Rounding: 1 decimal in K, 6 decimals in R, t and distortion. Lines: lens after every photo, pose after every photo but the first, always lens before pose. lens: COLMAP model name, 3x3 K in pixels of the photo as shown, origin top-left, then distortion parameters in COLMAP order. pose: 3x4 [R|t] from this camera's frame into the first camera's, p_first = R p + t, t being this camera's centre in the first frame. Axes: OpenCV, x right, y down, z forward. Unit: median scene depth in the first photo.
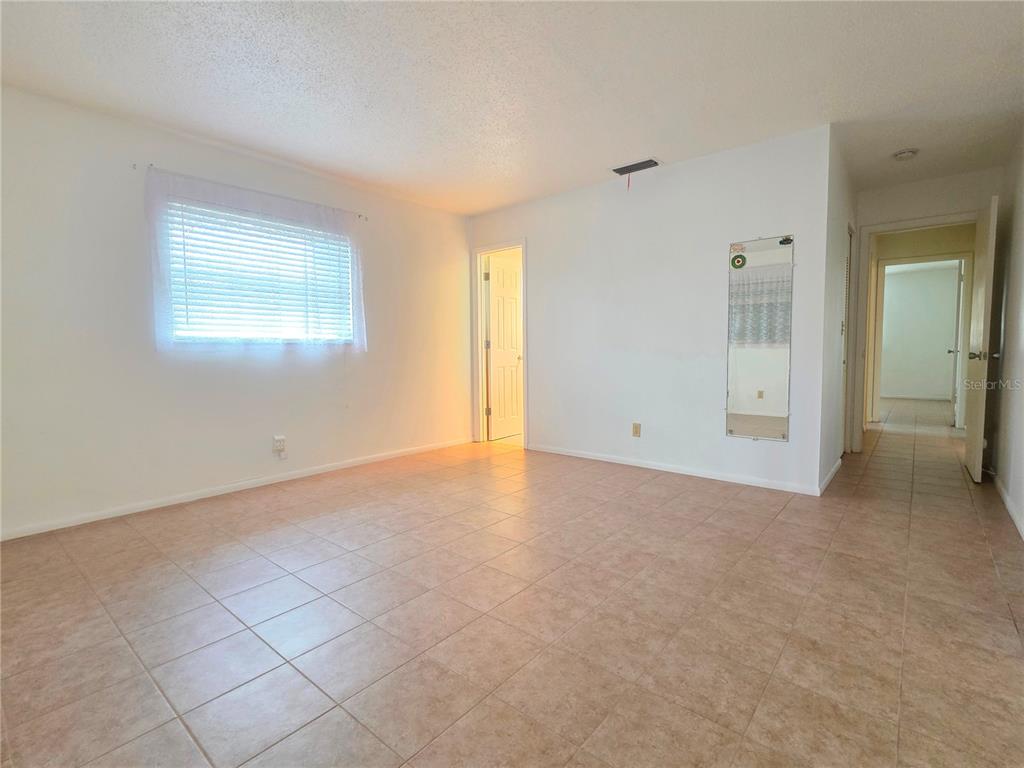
lens RADIAL K [[485.7, 0, 506.4], [0, 485.7, 381.1], [0, 0, 1]] dist [0.010515, 0.001518]
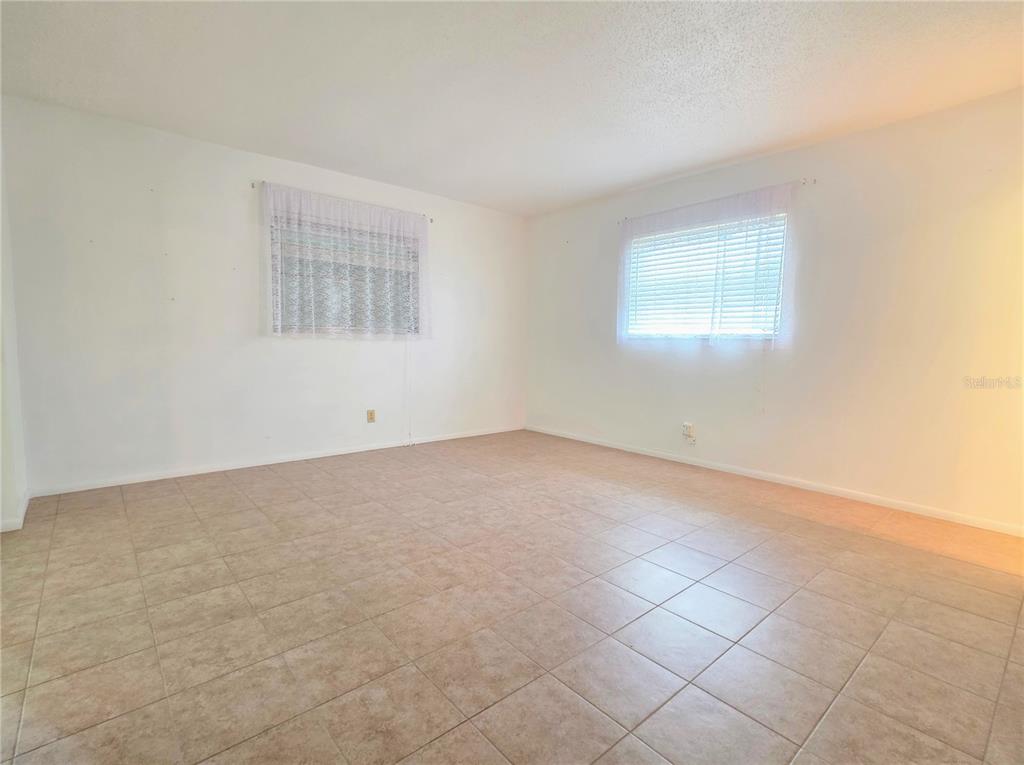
lens RADIAL K [[485.7, 0, 506.4], [0, 485.7, 379.6], [0, 0, 1]] dist [0.010515, 0.001518]
pose [[-0.159636, 0.081255, -0.983826, 1.202657], [-0.074799, 0.992746, 0.094129, -0.101008], [0.984338, 0.088616, -0.152400, 1.329814]]
